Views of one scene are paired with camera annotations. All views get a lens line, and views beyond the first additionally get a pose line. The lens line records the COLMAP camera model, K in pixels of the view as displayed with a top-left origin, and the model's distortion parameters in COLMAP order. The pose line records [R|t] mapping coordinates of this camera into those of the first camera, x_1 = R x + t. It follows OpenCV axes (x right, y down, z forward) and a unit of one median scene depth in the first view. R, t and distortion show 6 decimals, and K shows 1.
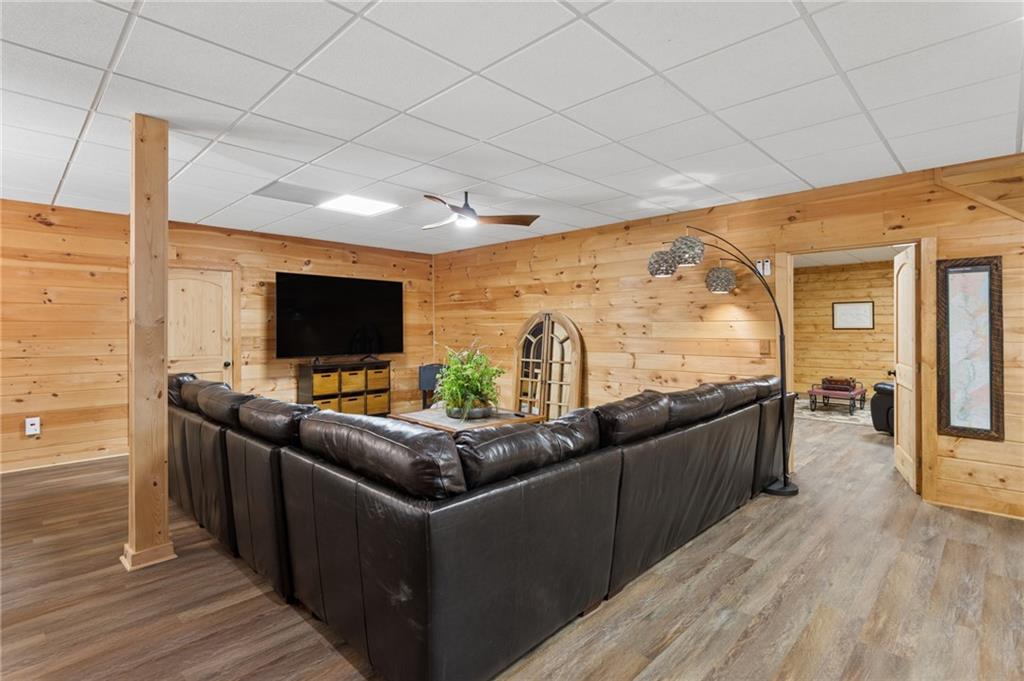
lens RADIAL K [[491.3, 0, 514.3], [0, 491.3, 322.3], [0, 0, 1]] dist [0.010055, -0.001078]
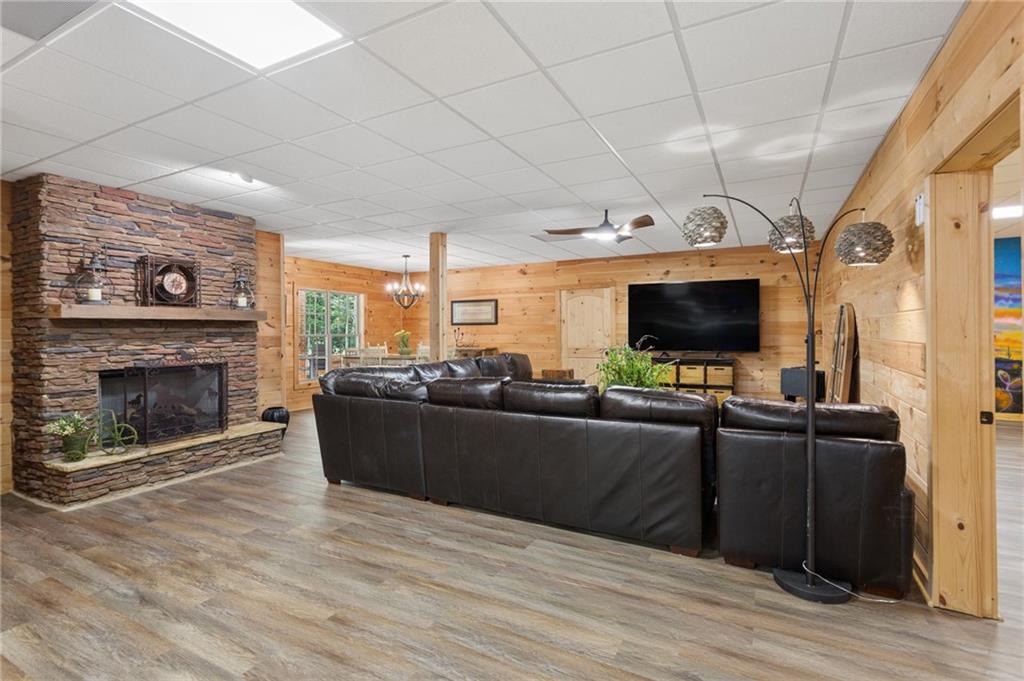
lens RADIAL K [[491.3, 0, 510.6], [0, 491.3, 337.1], [0, 0, 1]] dist [0.010055, -0.001078]
pose [[0.283932, 0.014593, -0.958733, 1.428294], [0.017450, 0.999640, 0.020384, 0.011601], [0.958686, -0.022517, 0.283575, 0.665556]]
